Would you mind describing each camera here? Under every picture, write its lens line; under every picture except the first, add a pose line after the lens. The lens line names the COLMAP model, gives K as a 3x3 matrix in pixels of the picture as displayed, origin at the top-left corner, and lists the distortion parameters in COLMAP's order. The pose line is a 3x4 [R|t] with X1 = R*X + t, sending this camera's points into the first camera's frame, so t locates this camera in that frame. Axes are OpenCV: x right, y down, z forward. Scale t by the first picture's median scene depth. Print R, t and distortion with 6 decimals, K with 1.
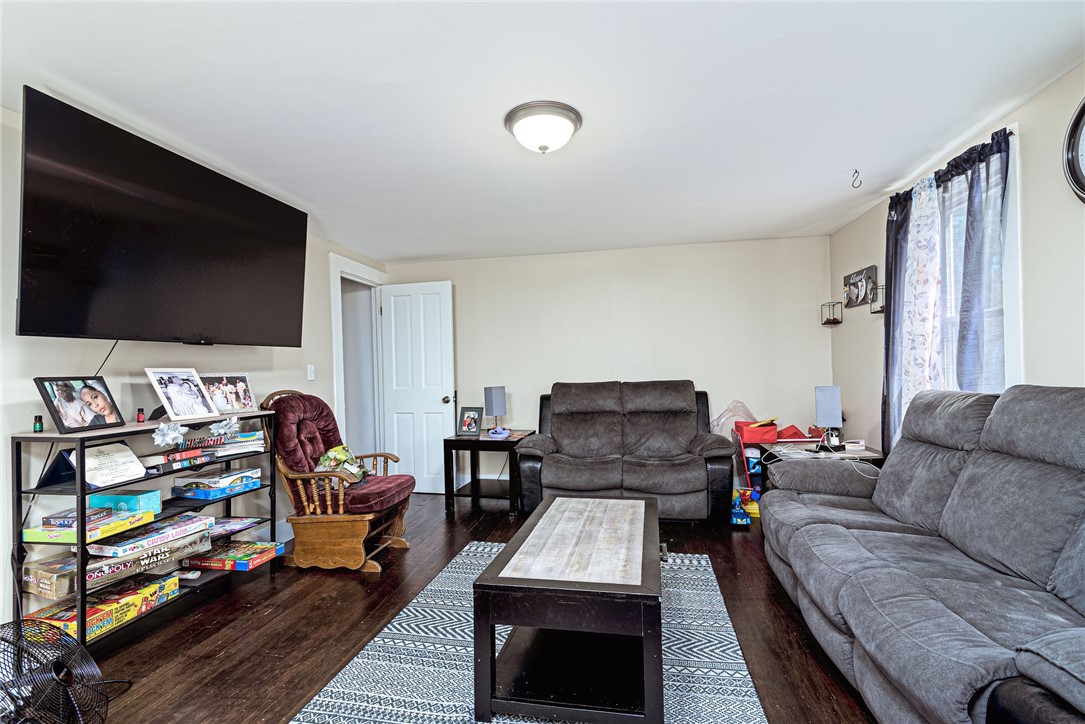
lens RADIAL K [[505.6, 0, 546.6], [0, 505.6, 370.4], [0, 0, 1]] dist [0.016871, -0.000348]
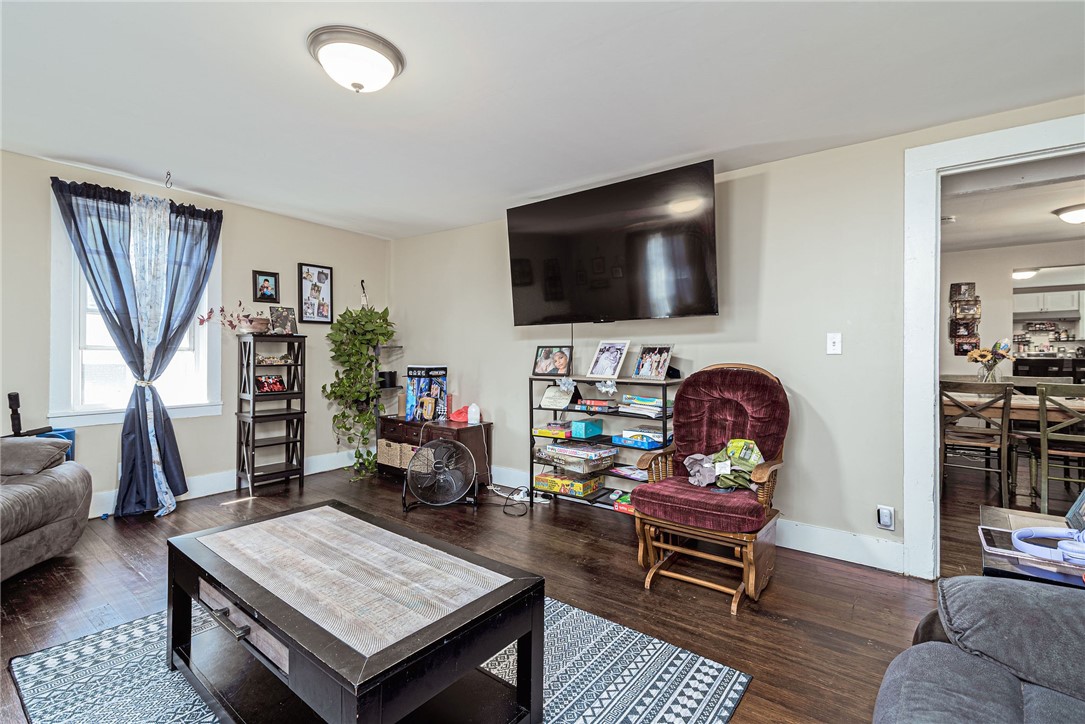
lens RADIAL K [[493.7, 0, 546.0], [0, 493.7, 354.5], [0, 0, 1]] dist [0.017779, 0.000132]
pose [[-0.451336, 0.024804, -0.892009, 0.450401], [0.005336, 0.999671, 0.025097, -0.000614], [0.892338, 0.006568, -0.451319, 1.219916]]
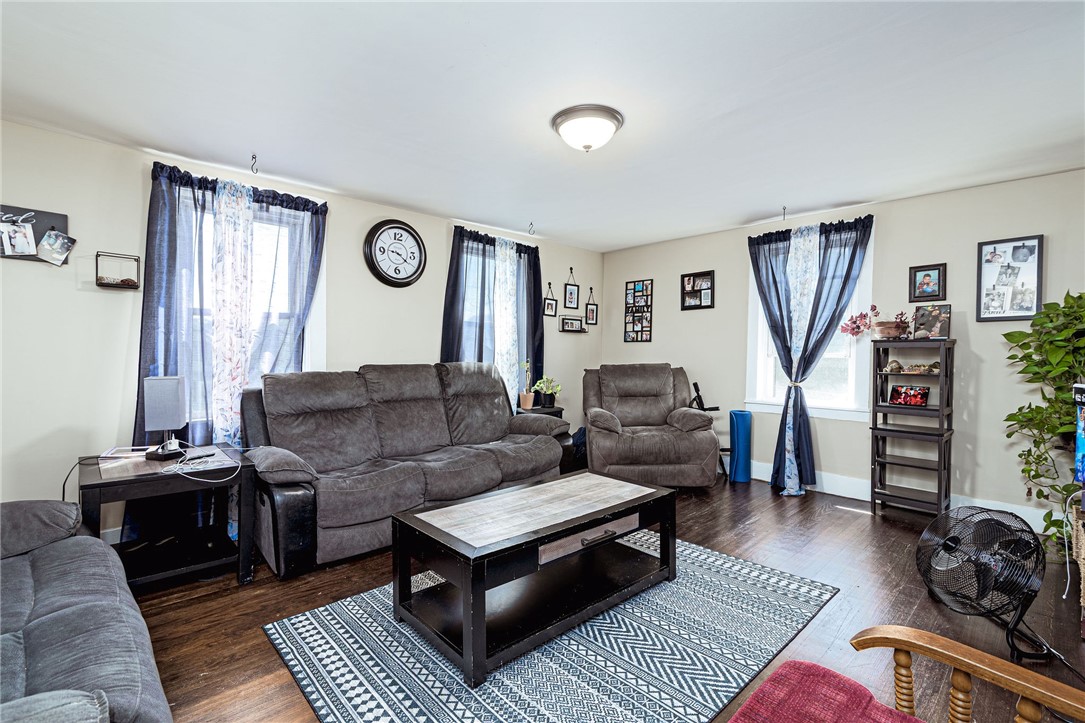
lens RADIAL K [[492.2, 0, 546.4], [0, 492.2, 365.0], [0, 0, 1]] dist [0.016436, -0.000255]
pose [[-0.809764, 0.004739, 0.586737, -0.404723], [0.012933, 0.999869, 0.009772, 0.013703], [-0.586613, 0.015501, -0.809719, 1.397657]]
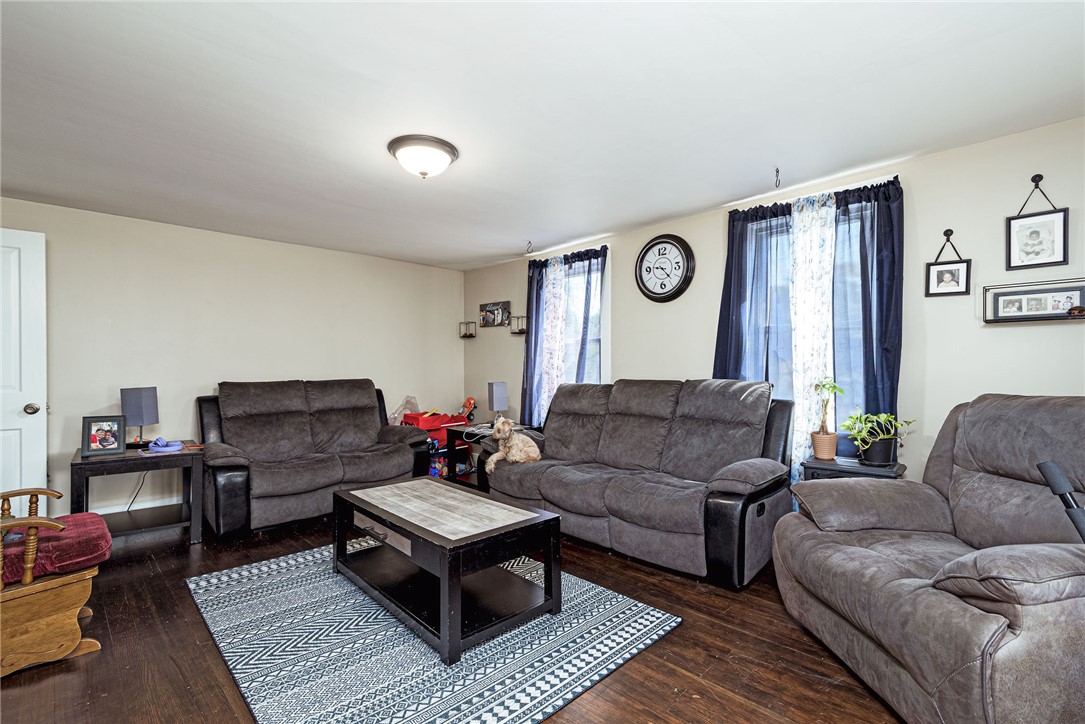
lens RADIAL K [[492.2, 0, 546.4], [0, 492.2, 365.5], [0, 0, 1]] dist [0.016436, -0.000255]
pose [[0.580723, 0.022633, 0.813787, -0.545641], [-0.009939, 0.999736, -0.020712, 0.011986], [-0.814041, 0.003940, 0.580794, 0.090933]]
